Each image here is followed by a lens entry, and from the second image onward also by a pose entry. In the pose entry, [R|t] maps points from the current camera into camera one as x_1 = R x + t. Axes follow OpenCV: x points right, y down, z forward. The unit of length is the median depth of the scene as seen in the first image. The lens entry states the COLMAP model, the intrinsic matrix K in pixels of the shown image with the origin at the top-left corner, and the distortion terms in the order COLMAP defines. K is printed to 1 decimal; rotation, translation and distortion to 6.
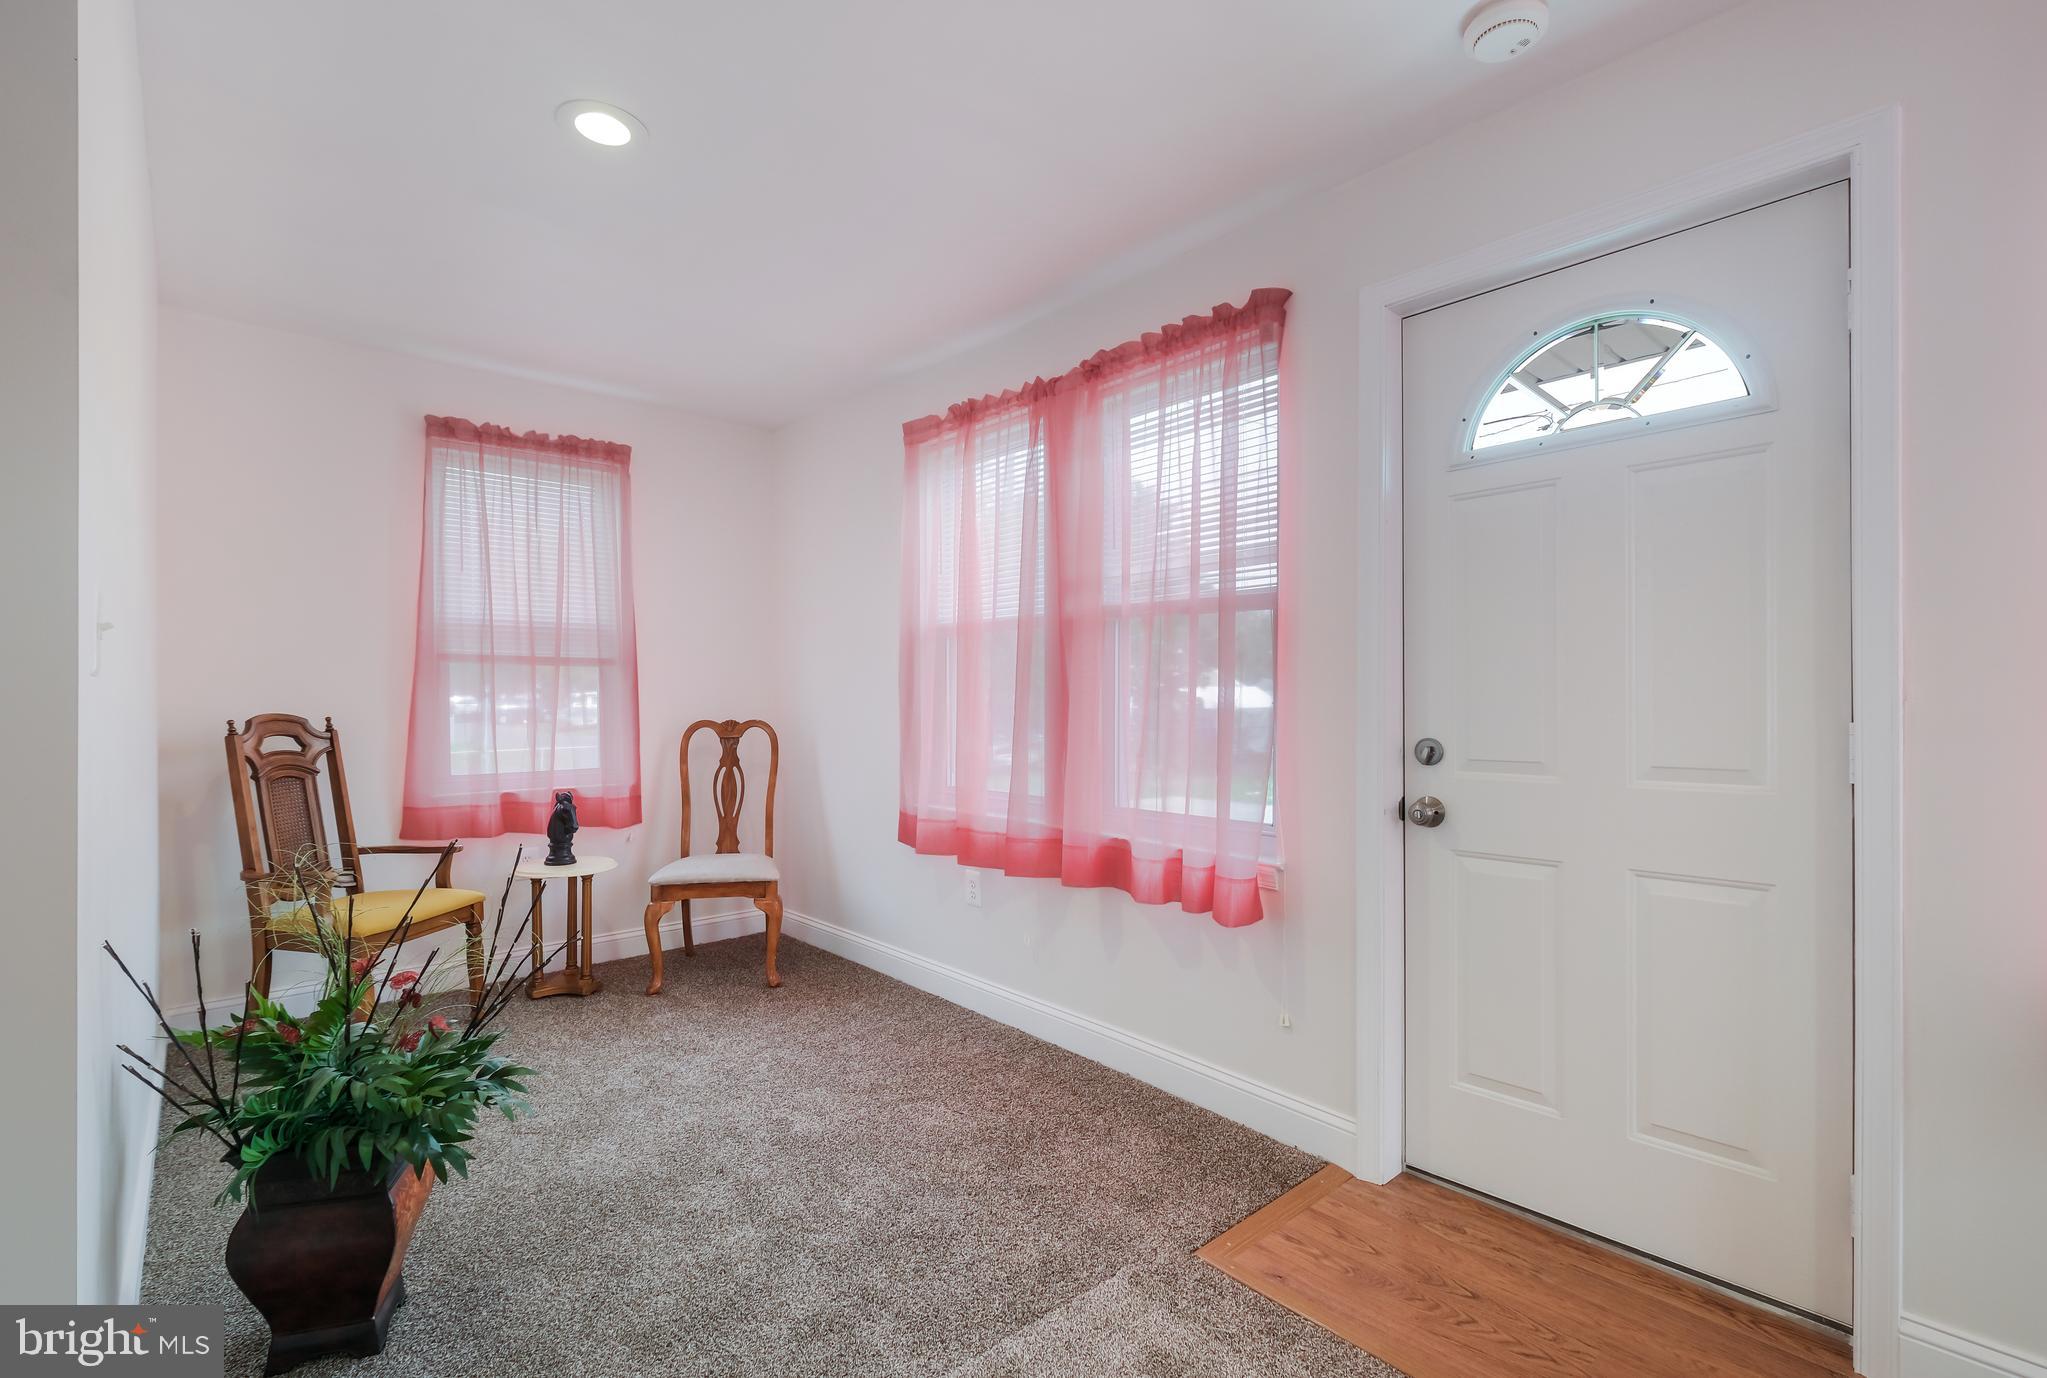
lens RADIAL K [[902.8, 0, 1040.7], [0, 902.8, 698.6], [0, 0, 1]] dist [0.005746, -0.001159]
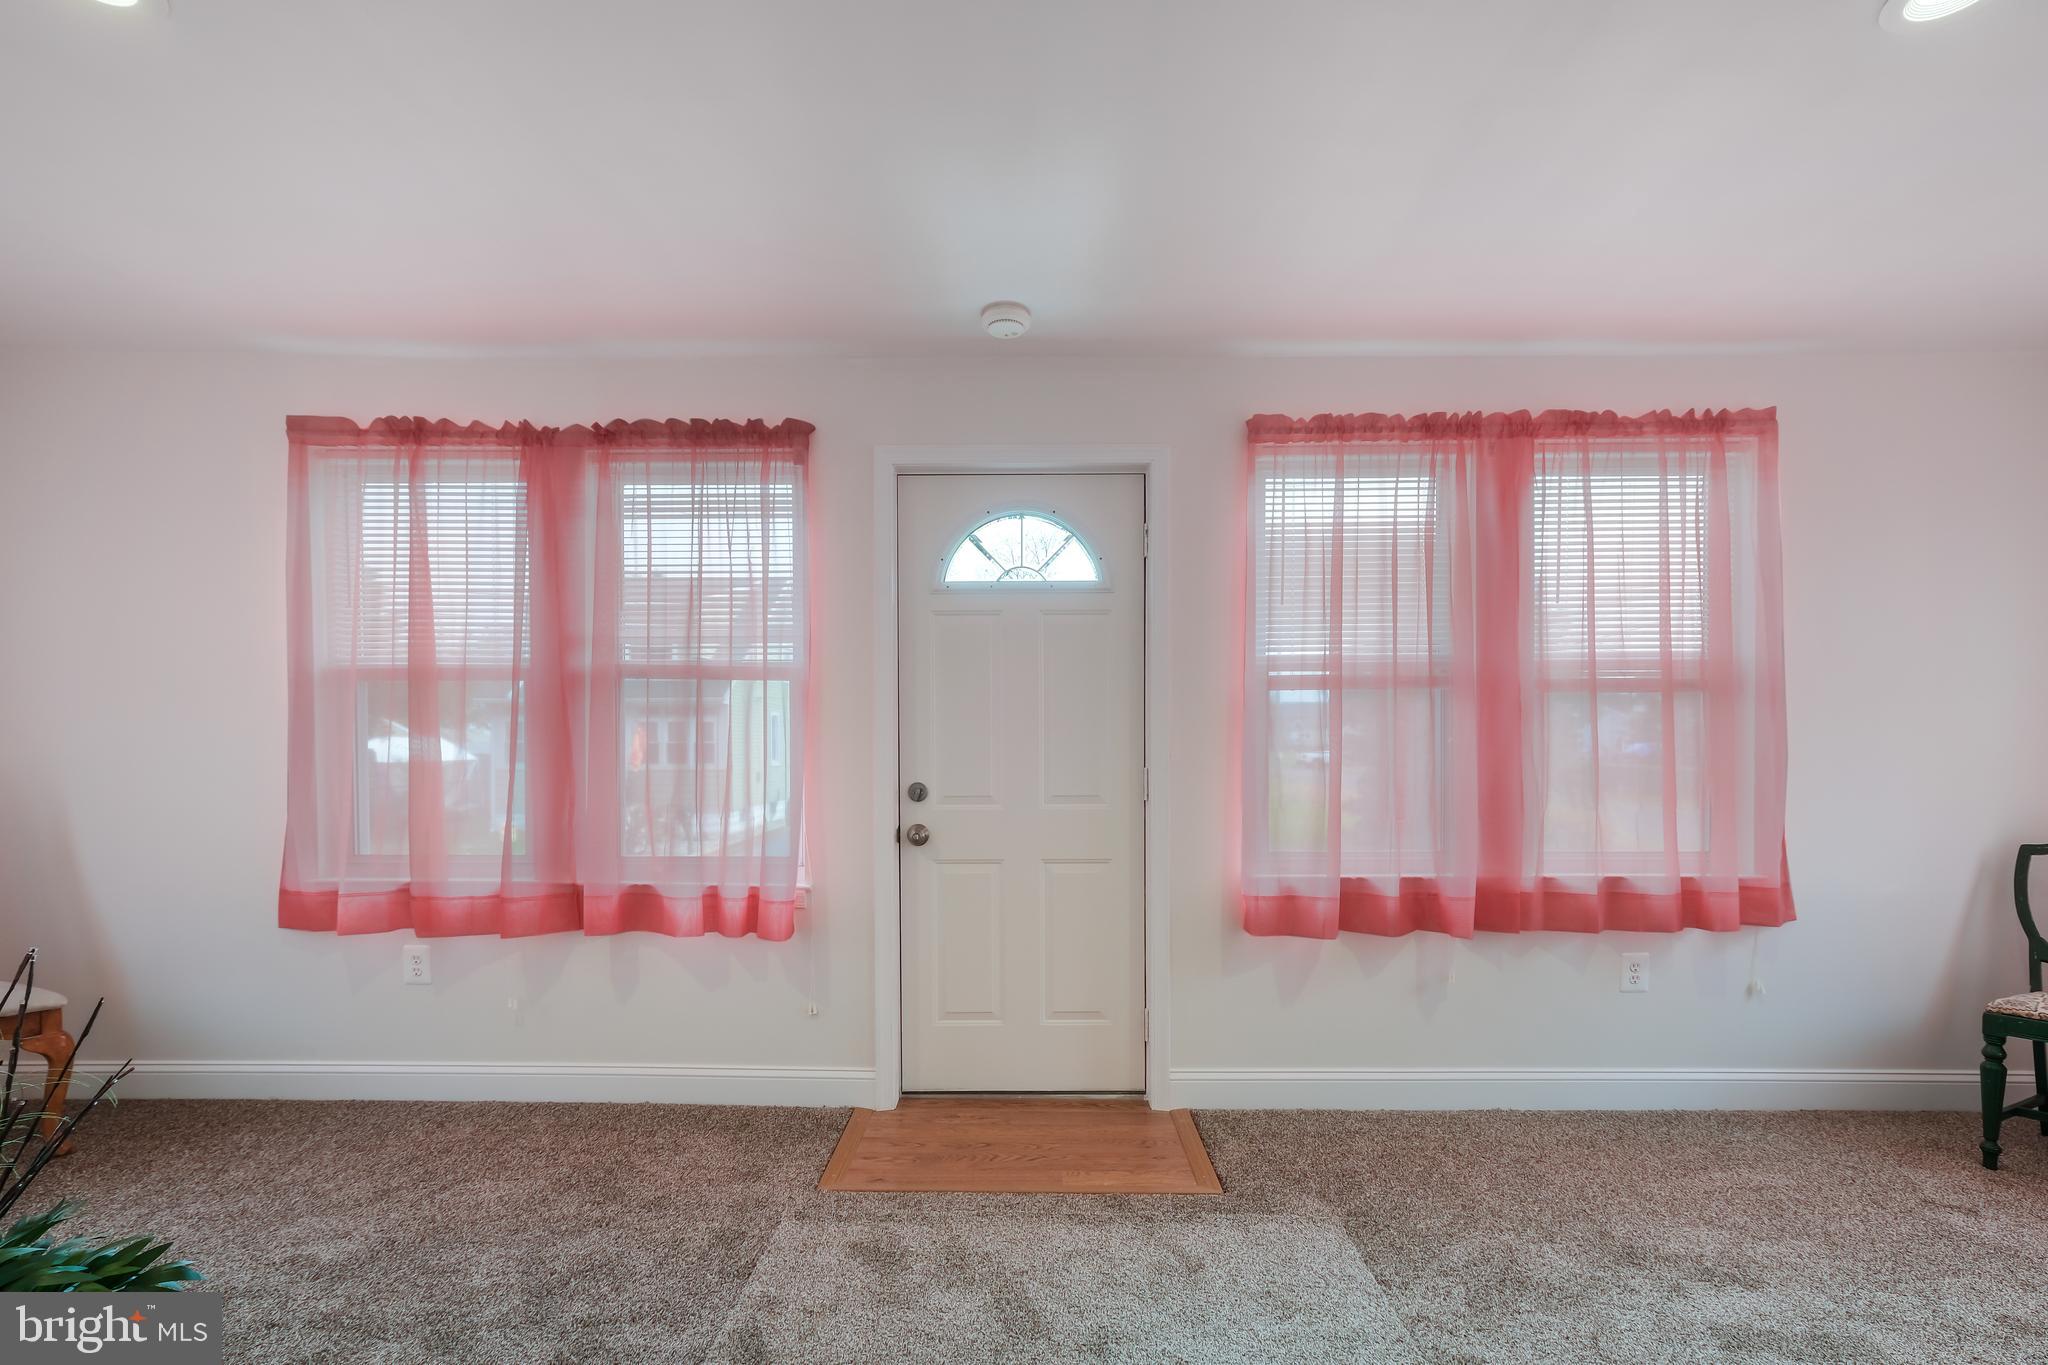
lens RADIAL K [[895.3, 0, 1014.9], [0, 895.3, 746.2], [0, 0, 1]] dist [0.002906, -0.000210]
pose [[0.694058, 0.000892, 0.719918, -0.442876], [-0.003694, 0.999990, 0.002321, -0.014221], [-0.719909, -0.004270, 0.694055, -0.062484]]
